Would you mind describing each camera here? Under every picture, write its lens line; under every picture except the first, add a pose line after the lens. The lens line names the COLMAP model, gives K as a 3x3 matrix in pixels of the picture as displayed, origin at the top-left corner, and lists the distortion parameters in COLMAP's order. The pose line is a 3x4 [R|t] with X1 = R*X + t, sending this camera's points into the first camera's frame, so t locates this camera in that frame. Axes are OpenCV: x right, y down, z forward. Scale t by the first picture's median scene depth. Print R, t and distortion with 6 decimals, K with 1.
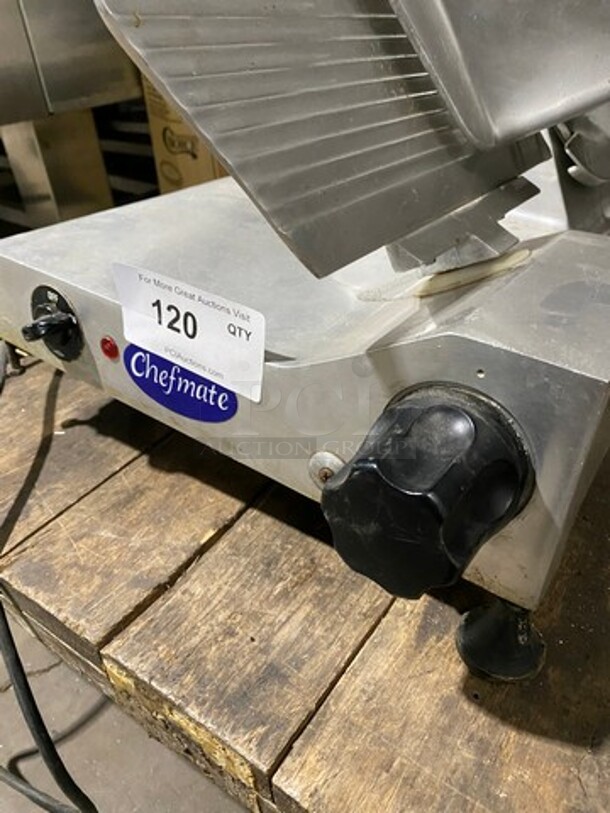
lens RADIAL K [[632.7, 0, 298.4], [0, 632.7, 402.9], [0, 0, 1]] dist [-0.022248, 0.024017]
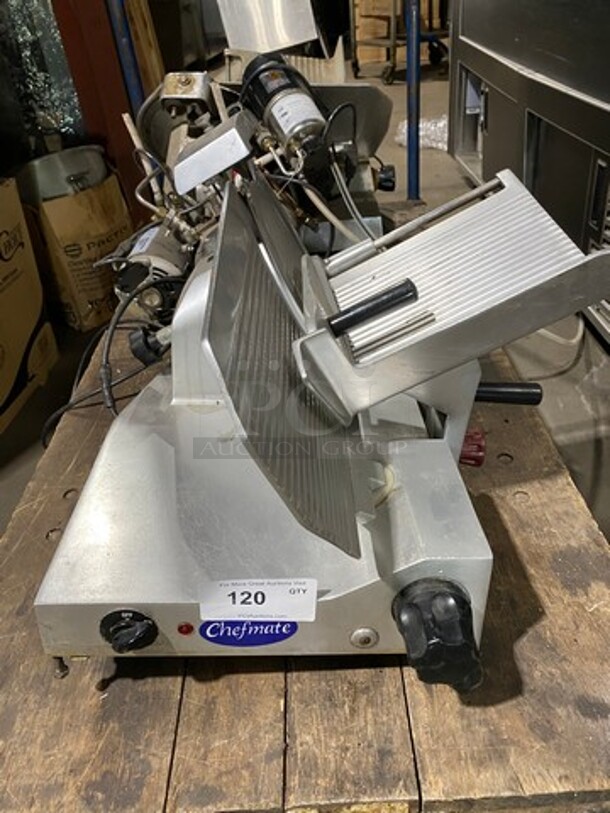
lens RADIAL K [[632.7, 0, 304.1], [0, 632.7, 410.1], [0, 0, 1]] dist [-0.022248, 0.024017]
pose [[0.796715, -0.340604, 0.499234, -0.700608], [0.347459, 0.934037, 0.082748, -0.645304], [-0.494487, 0.107537, 0.862507, -0.501465]]
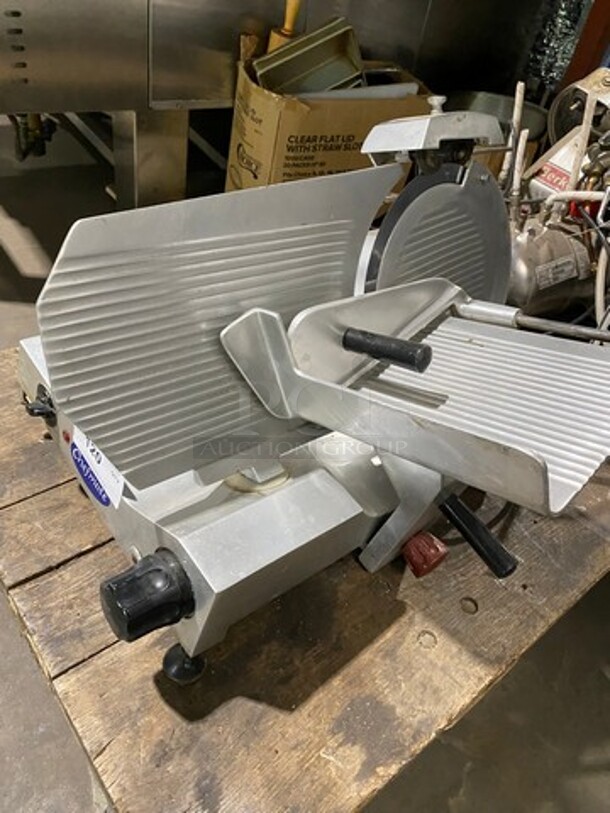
lens RADIAL K [[632.7, 0, 310.0], [0, 632.7, 404.3], [0, 0, 1]] dist [-0.022248, 0.024017]
pose [[0.935627, 0.352062, -0.025586, 0.405481], [-0.344746, 0.926945, 0.148062, -0.747556], [0.075844, -0.129710, 0.988647, -0.793341]]
